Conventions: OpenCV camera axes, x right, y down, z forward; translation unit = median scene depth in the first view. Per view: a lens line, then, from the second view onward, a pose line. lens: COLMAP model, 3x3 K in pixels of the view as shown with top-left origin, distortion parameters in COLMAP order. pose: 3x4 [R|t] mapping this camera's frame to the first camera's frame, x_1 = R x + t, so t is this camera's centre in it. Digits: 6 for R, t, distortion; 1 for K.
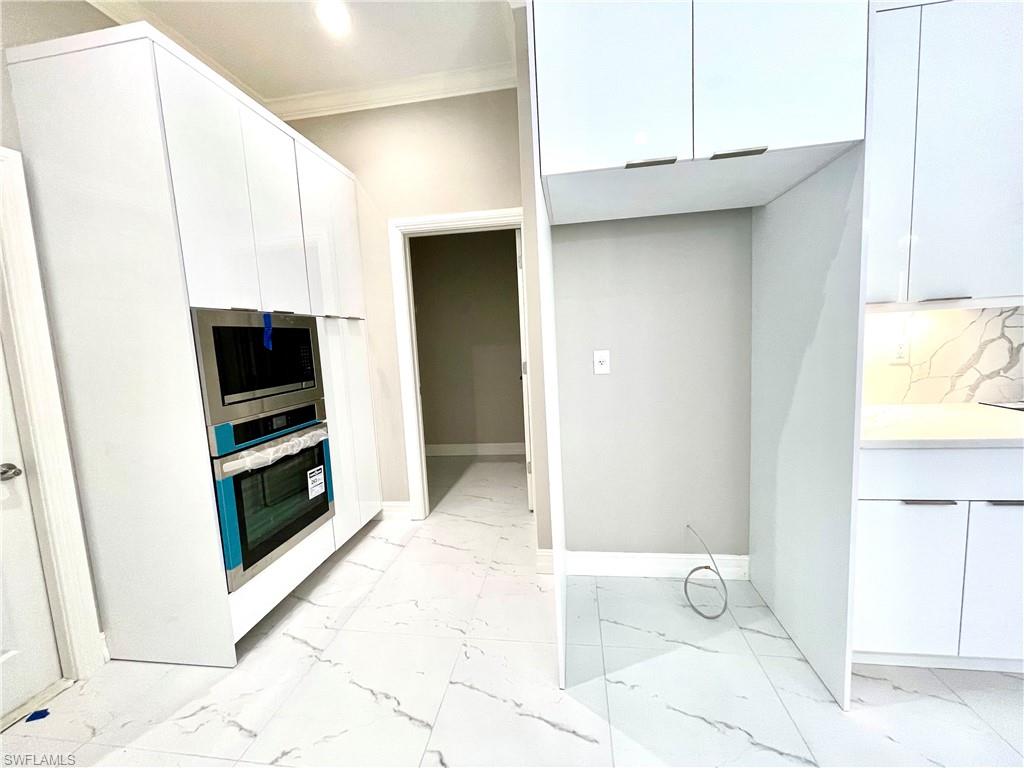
lens RADIAL K [[413.6, 0, 506.7], [0, 413.6, 383.9], [0, 0, 1]] dist [0.000202, -0.000222]
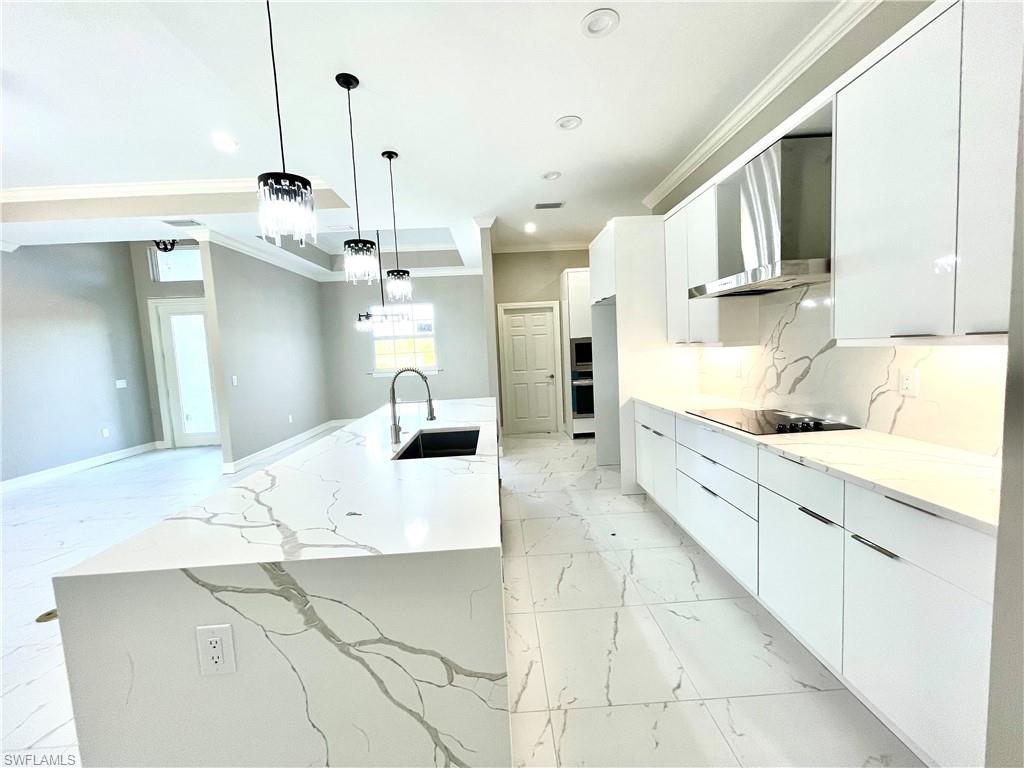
lens RADIAL K [[413.6, 0, 509.0], [0, 413.6, 382.6], [0, 0, 1]] dist [0.000202, -0.000222]
pose [[0.186851, 0.125539, -0.974334, 2.446775], [-0.070567, 0.990954, 0.114148, -0.152018], [0.979850, 0.047427, 0.194020, -0.220395]]
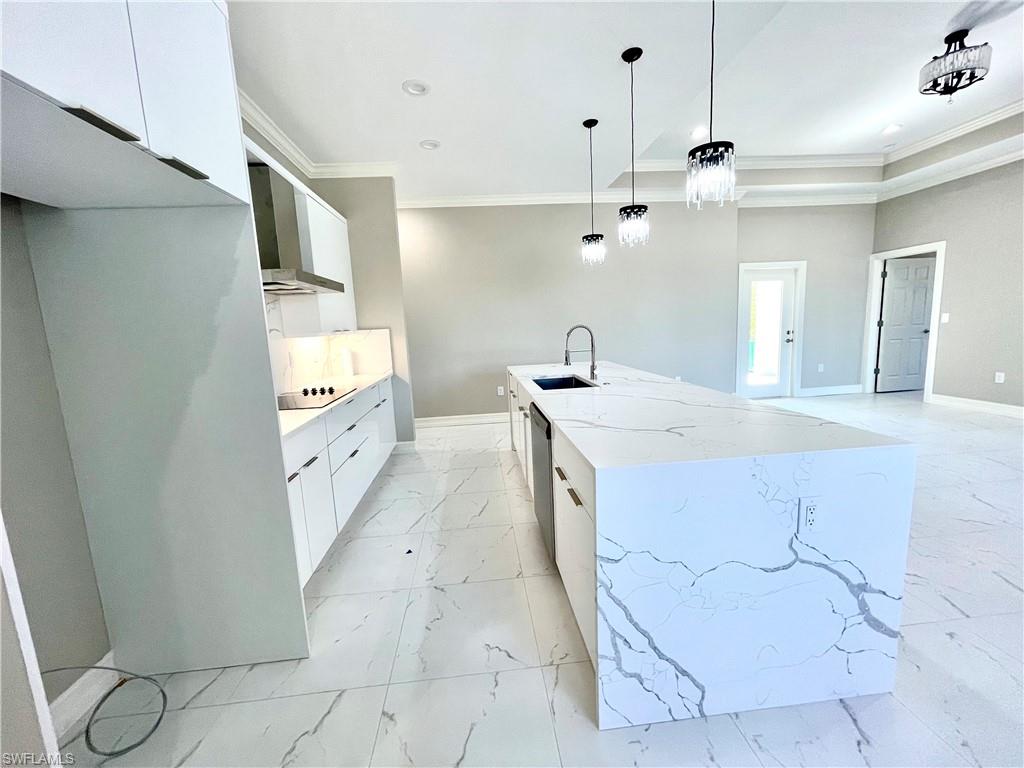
lens RADIAL K [[413.6, 0, 509.1], [0, 413.6, 383.4], [0, 0, 1]] dist [0.000202, -0.000222]
pose [[-0.232617, -0.074406, 0.969718, -0.361633], [0.170581, 0.978492, 0.115998, -0.049325], [-0.957492, 0.192398, -0.214922, 0.401653]]
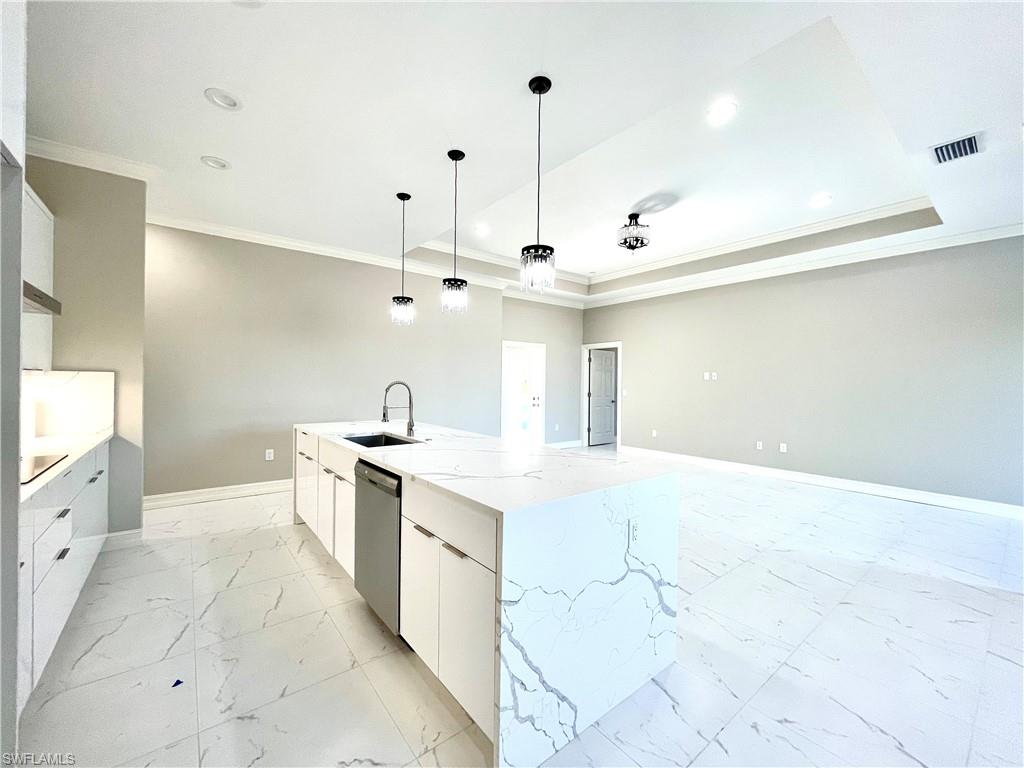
lens RADIAL K [[413.6, 0, 510.4], [0, 413.6, 384.1], [0, 0, 1]] dist [0.000202, -0.000222]
pose [[-0.730076, 0.040524, 0.682163, -0.255997], [0.103196, 0.993330, 0.051435, -0.066633], [-0.675529, 0.107948, -0.729389, 0.636289]]
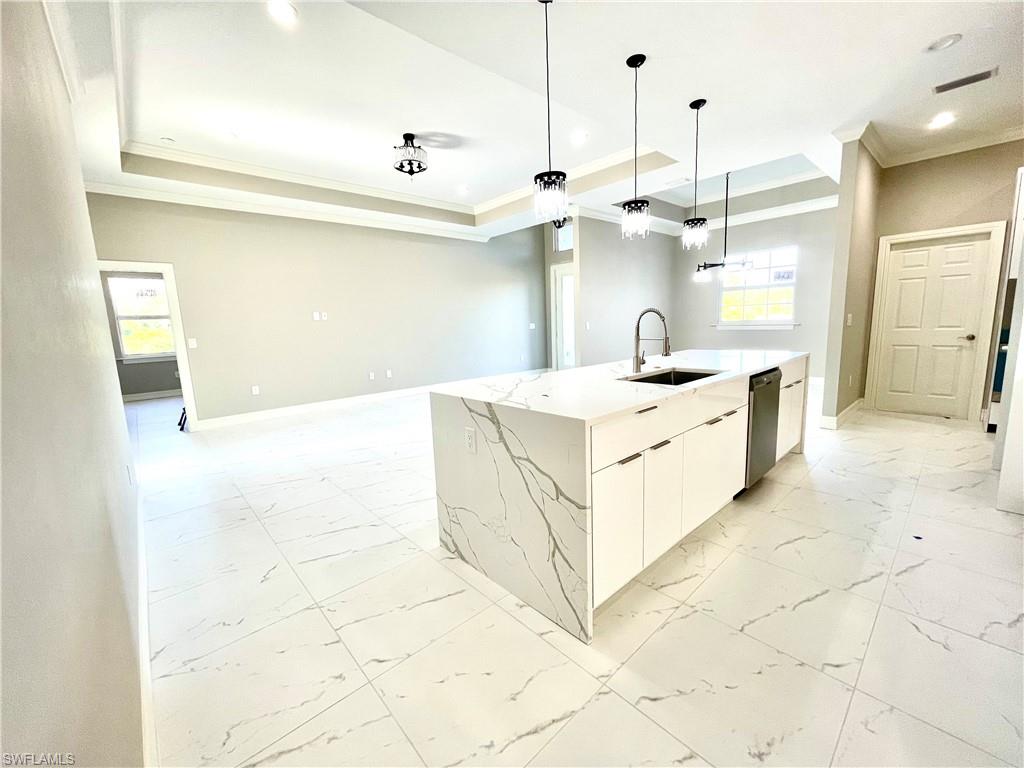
lens RADIAL K [[413.6, 0, 508.1], [0, 413.6, 381.2], [0, 0, 1]] dist [0.000202, -0.000222]
pose [[-0.629146, 0.188220, -0.754154, 2.628813], [-0.016861, 0.966706, 0.255335, -0.151065], [0.777104, 0.173359, -0.605026, 0.245035]]
